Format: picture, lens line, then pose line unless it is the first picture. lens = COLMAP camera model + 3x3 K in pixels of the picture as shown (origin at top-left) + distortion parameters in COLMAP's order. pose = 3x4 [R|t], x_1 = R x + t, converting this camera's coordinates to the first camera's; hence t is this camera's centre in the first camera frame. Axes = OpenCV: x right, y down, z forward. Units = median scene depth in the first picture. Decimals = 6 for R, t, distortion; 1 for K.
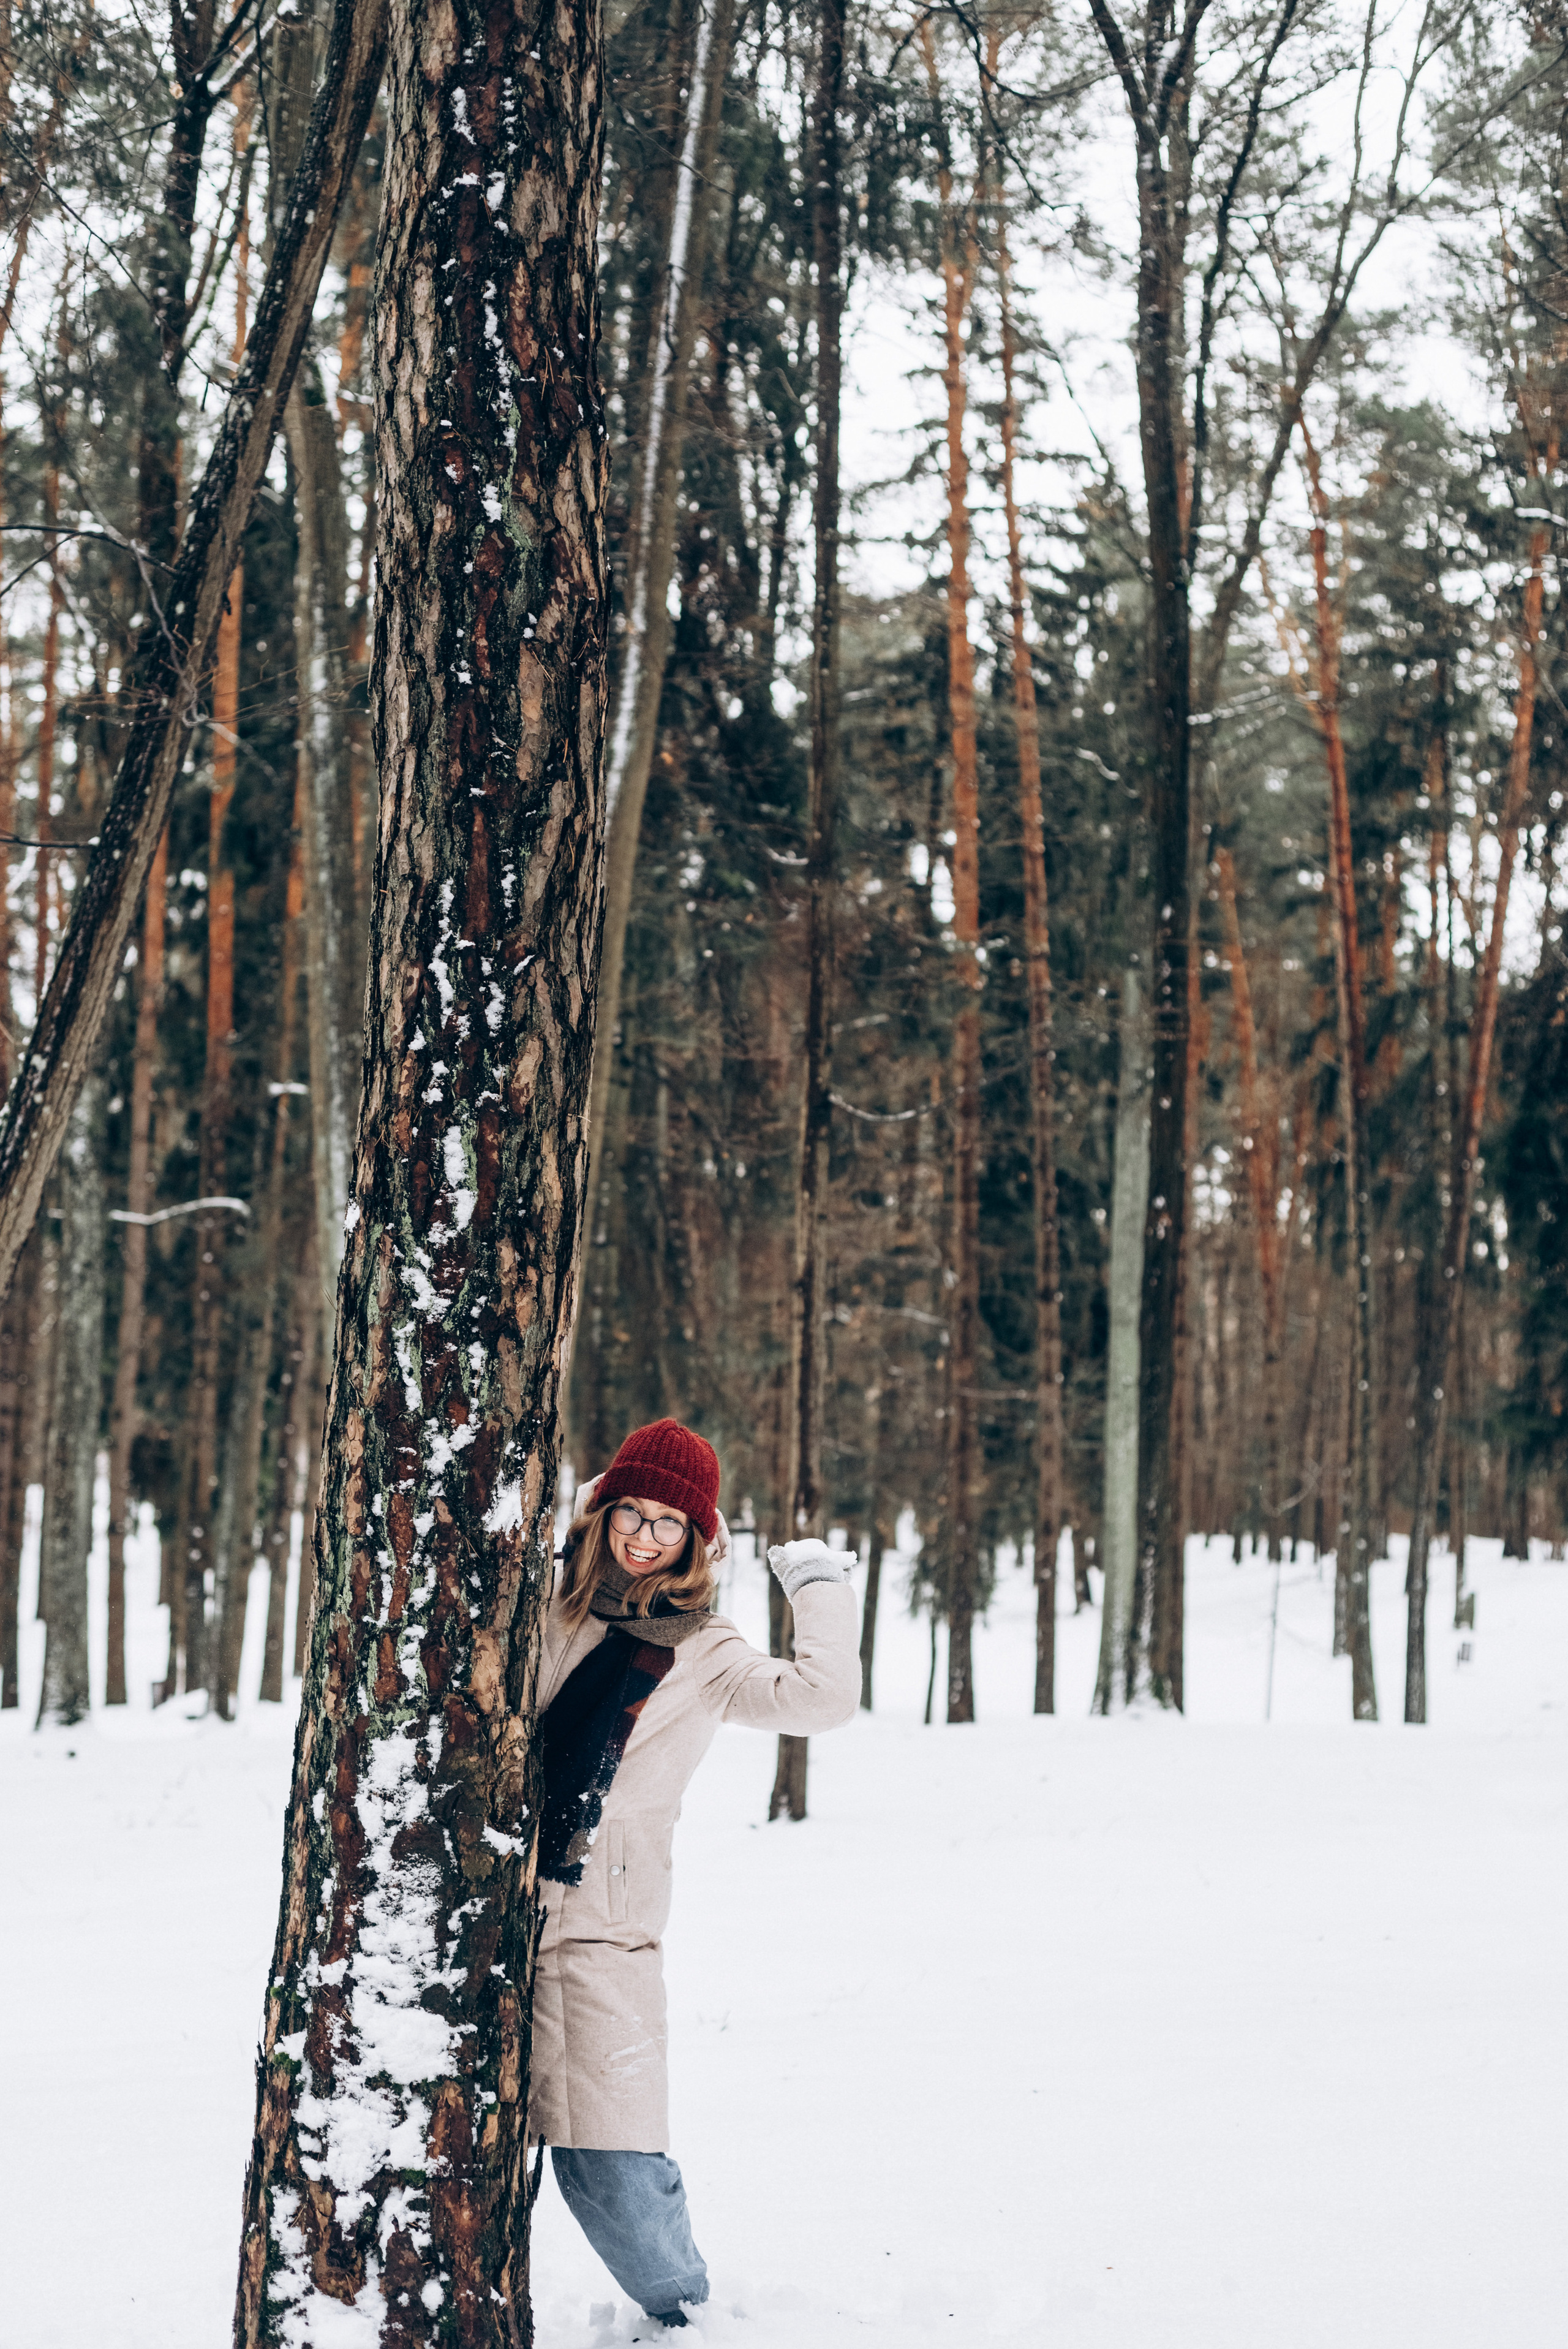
lens RADIAL K [[3482.9, 0, 781.8], [0, 3482.9, 1178.9], [0, 0, 1]] dist [0.028566, 0.000000]
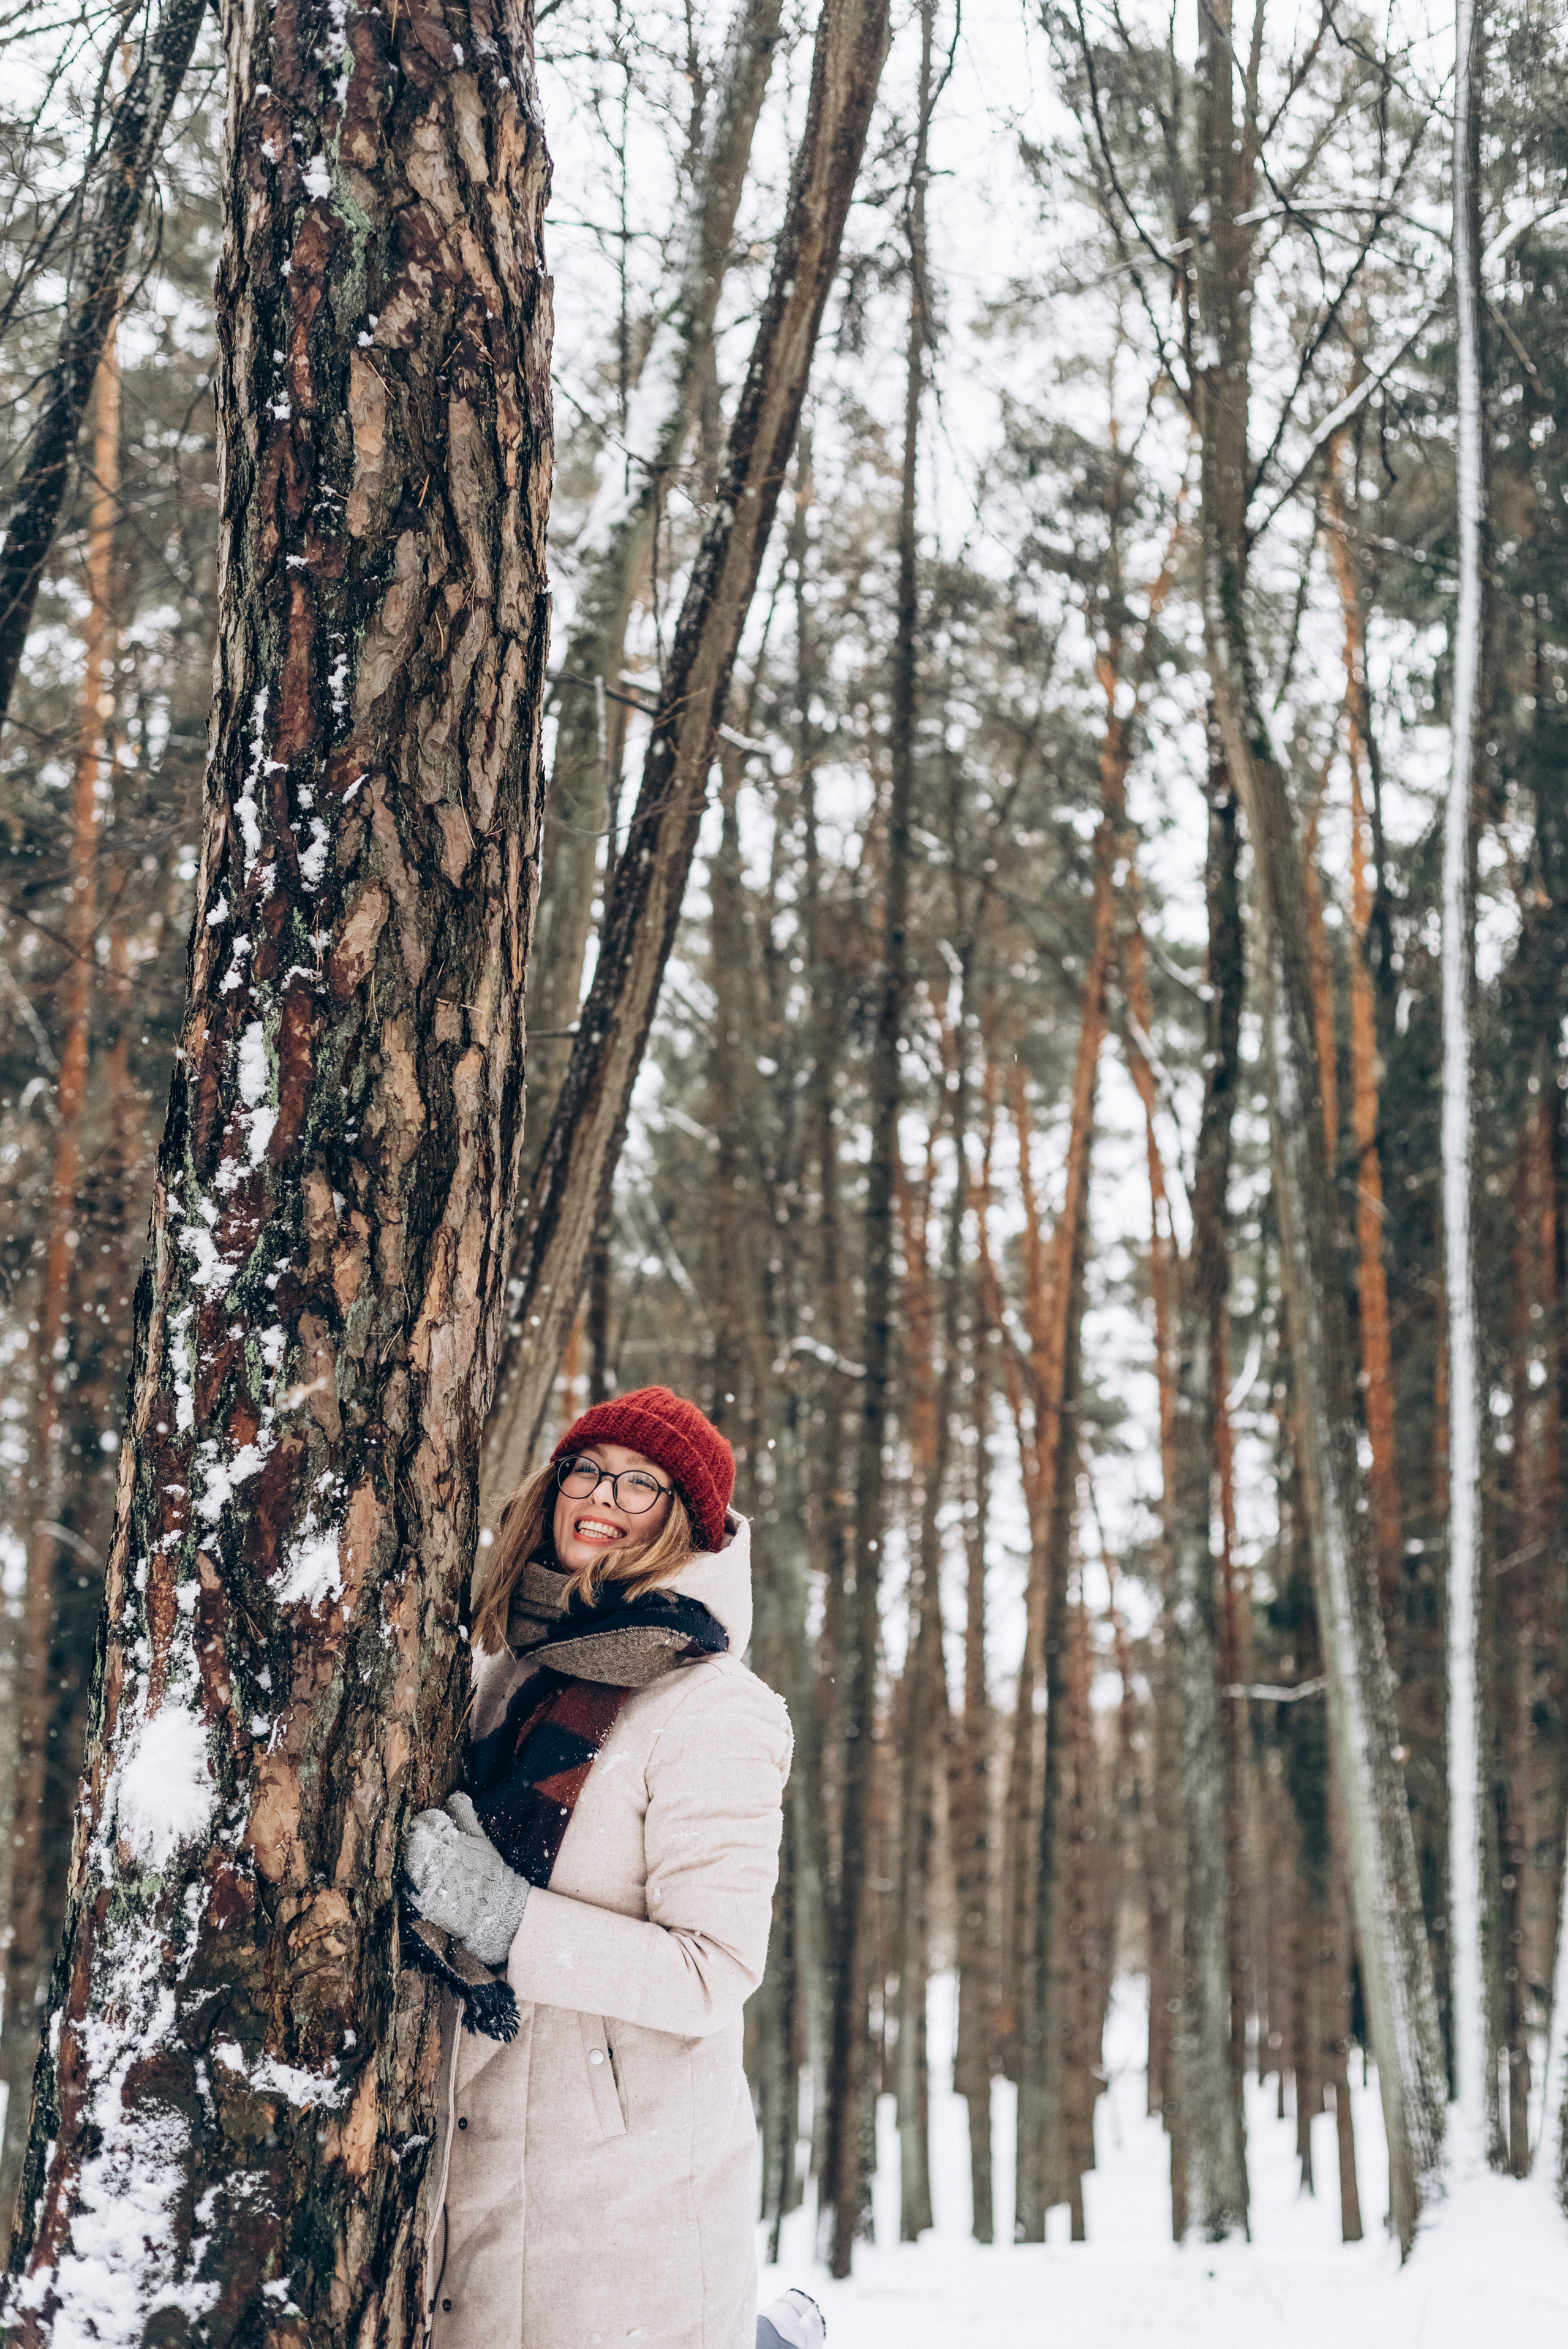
lens RADIAL K [[3482.9, 0, 787.3], [0, 3482.9, 1167.1], [0, 0, 1]] dist [0.028566, 0.000000]
pose [[0.931170, -0.101155, -0.350271, 0.240725], [0.045432, 0.985445, -0.163811, 0.130092], [0.361743, 0.136622, 0.922213, 0.406866]]
